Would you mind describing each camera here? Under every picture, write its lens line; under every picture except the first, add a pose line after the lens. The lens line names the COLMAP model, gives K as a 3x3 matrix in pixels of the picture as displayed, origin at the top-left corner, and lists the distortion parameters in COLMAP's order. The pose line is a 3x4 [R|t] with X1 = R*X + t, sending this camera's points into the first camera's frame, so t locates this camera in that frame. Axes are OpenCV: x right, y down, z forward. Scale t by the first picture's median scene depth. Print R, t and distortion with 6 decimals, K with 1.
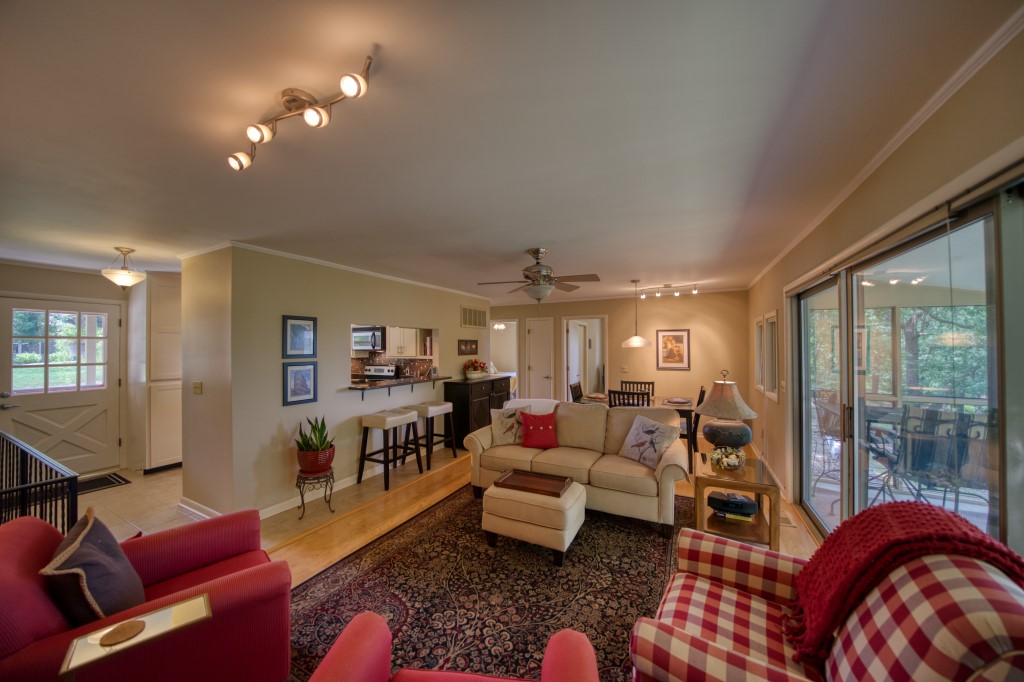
lens RADIAL K [[356.2, 0, 509.8], [0, 356.2, 342.7], [0, 0, 1]] dist [-0.023411, -0.000019]
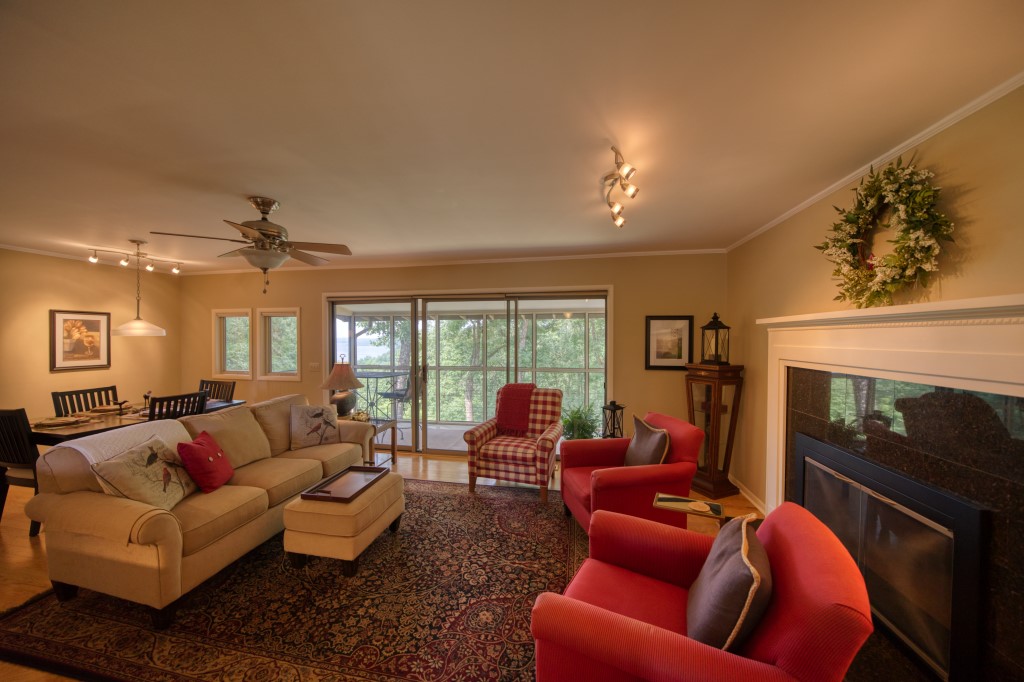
lens RADIAL K [[356.2, 0, 509.8], [0, 356.2, 342.7], [0, 0, 1]] dist [-0.023411, -0.000019]
pose [[-0.288449, -0.008341, 0.957459, -0.610606], [-0.010945, 0.999925, 0.005413, 0.016401], [-0.957433, -0.008918, -0.288519, 0.581179]]
